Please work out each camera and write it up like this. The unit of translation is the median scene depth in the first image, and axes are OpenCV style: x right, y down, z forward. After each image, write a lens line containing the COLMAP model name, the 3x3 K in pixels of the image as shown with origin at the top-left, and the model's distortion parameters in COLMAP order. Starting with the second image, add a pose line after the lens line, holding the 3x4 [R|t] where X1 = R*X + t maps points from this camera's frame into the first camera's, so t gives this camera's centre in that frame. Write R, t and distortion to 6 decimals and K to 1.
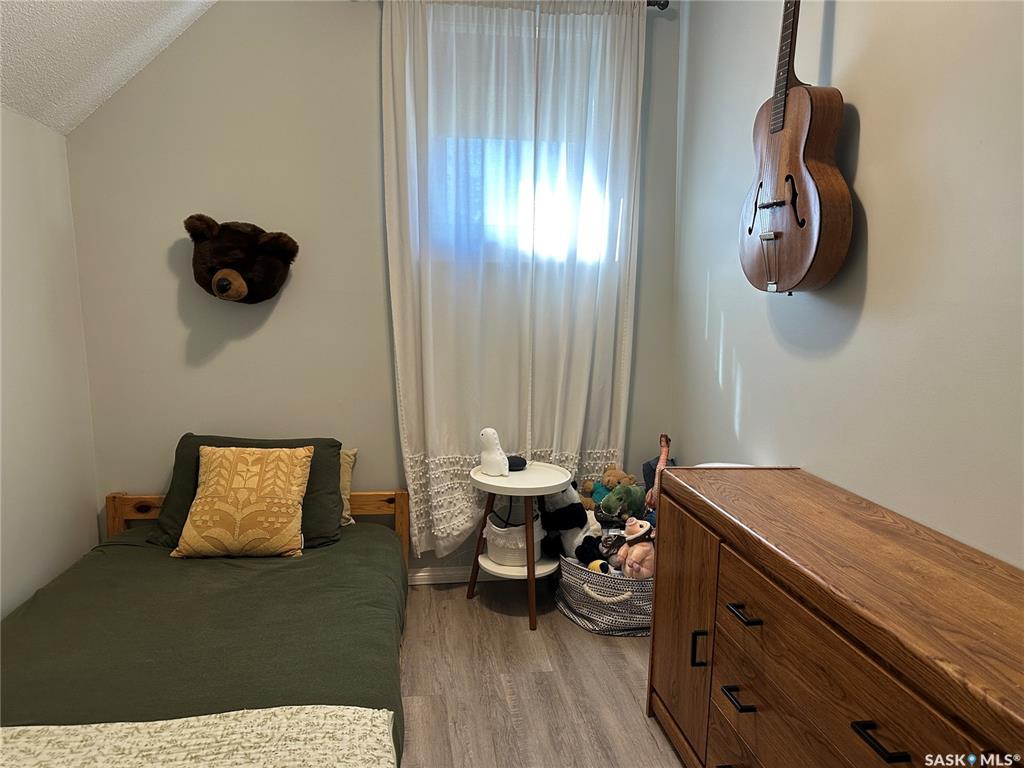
lens RADIAL K [[723.6, 0, 509.0], [0, 723.6, 381.5], [0, 0, 1]] dist [0.087369, -0.108340]
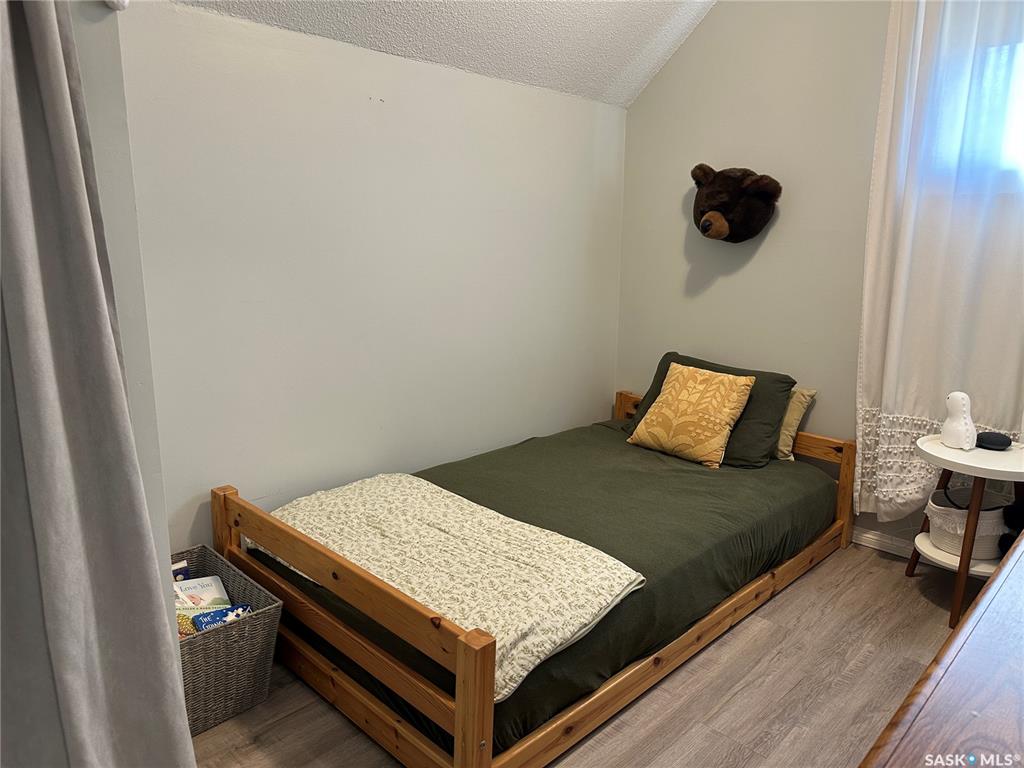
lens RADIAL K [[723.6, 0, 514.8], [0, 723.6, 389.1], [0, 0, 1]] dist [0.087369, -0.108340]
pose [[0.614289, 0.166372, -0.771343, 0.341730], [-0.114574, 0.985967, 0.121419, 0.016104], [0.780719, 0.013790, 0.624730, 0.052465]]
